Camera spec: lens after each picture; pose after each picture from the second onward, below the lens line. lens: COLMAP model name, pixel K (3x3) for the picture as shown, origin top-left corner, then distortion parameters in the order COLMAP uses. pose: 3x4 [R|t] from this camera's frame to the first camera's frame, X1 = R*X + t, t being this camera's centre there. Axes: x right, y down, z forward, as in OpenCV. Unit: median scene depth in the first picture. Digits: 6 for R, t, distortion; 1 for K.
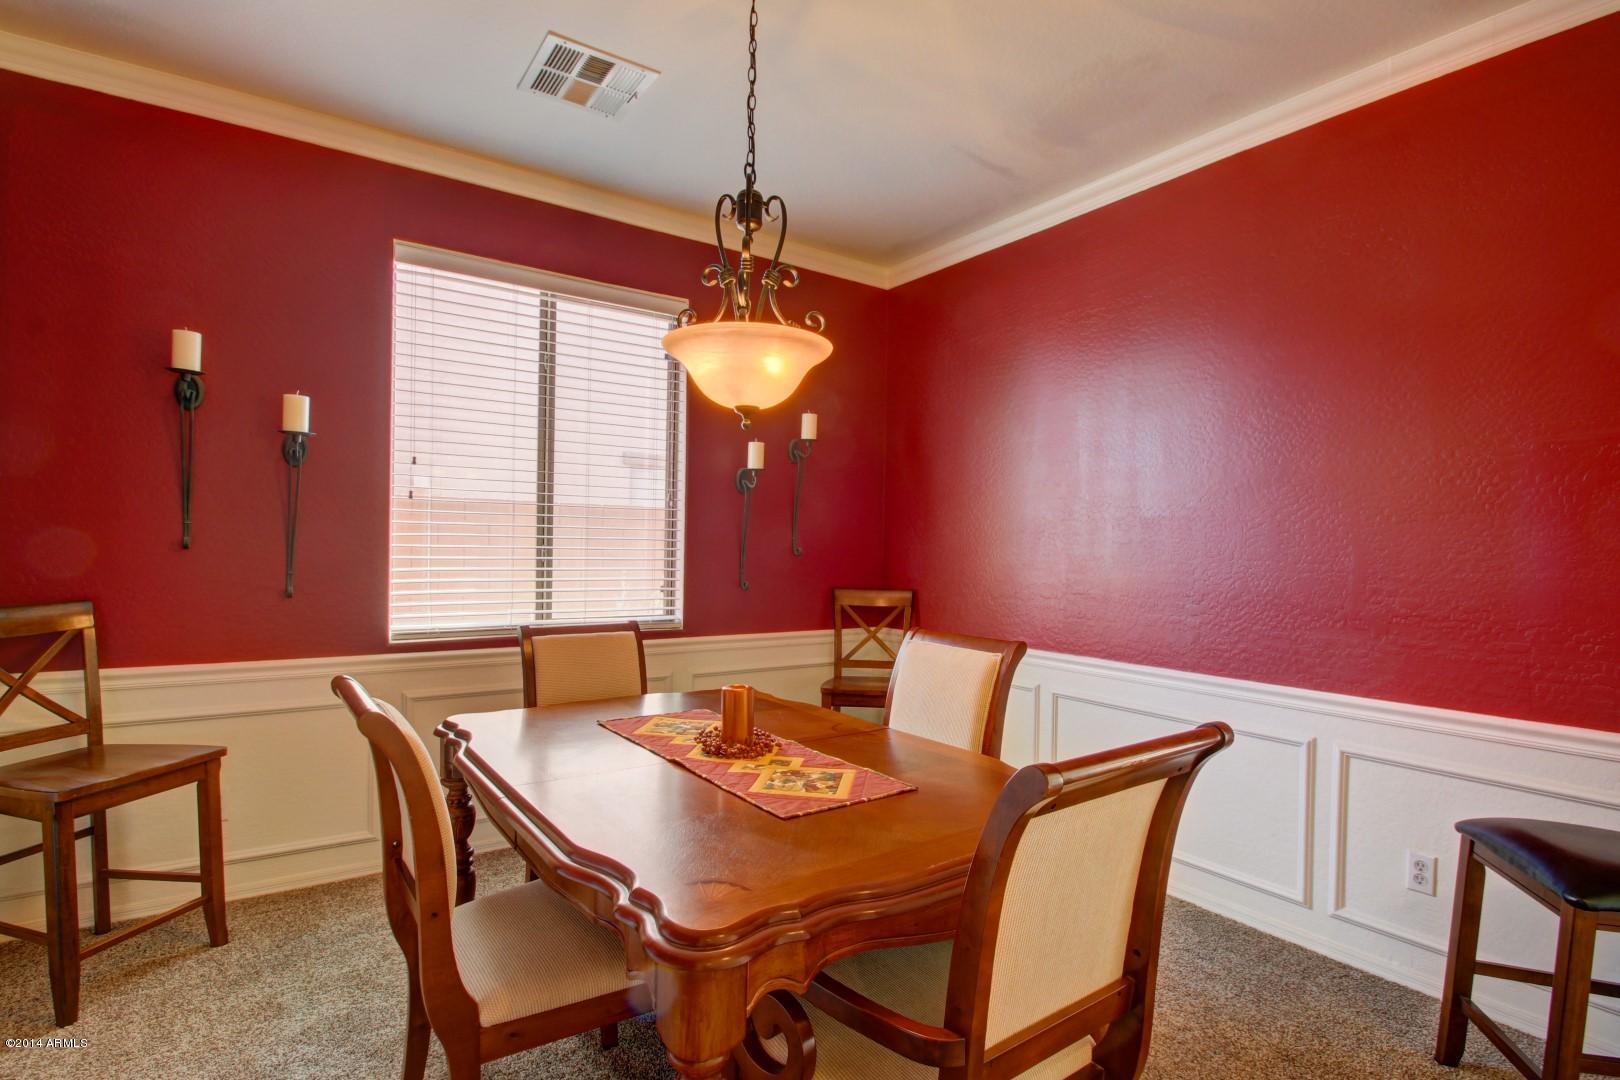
lens RADIAL K [[763.3, 0, 812.1], [0, 763.3, 560.1], [0, 0, 1]] dist [-0.000185, -0.009473]
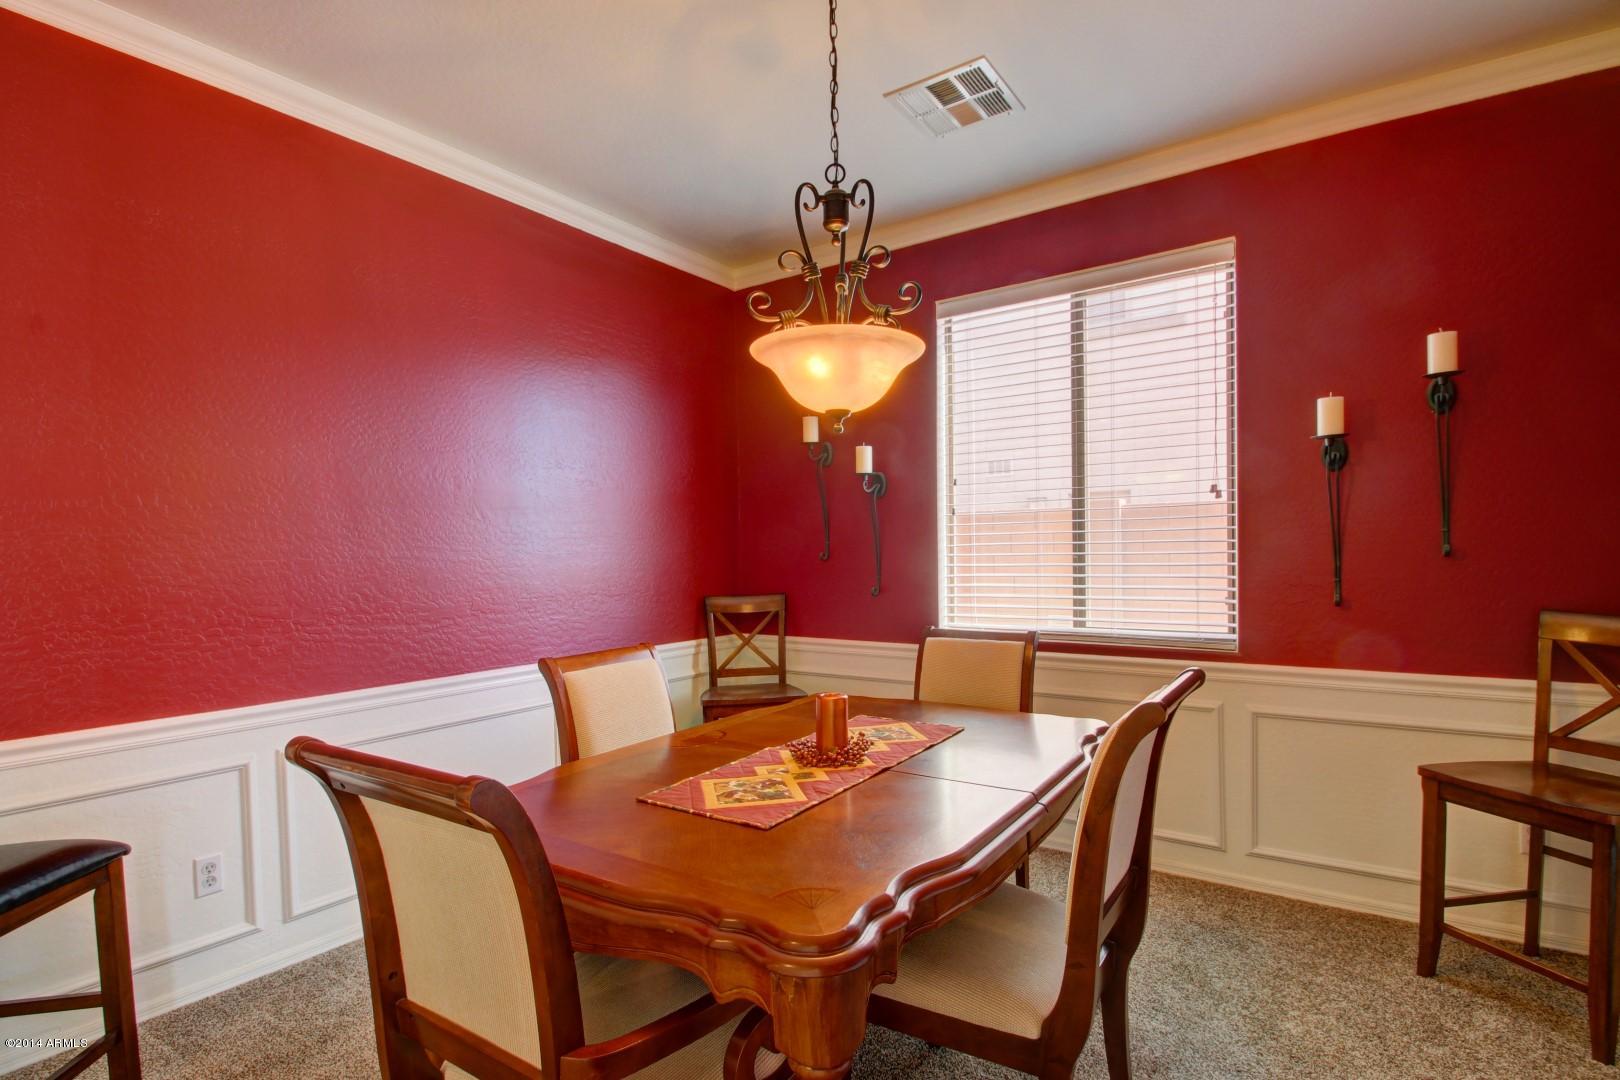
lens RADIAL K [[763.3, 0, 812.1], [0, 763.3, 560.1], [0, 0, 1]] dist [-0.000185, -0.009473]
pose [[0.381109, -0.013739, -0.924428, 0.593103], [0.007595, 0.999902, -0.011729, 0.001066], [0.924499, -0.002551, 0.381177, 0.436283]]
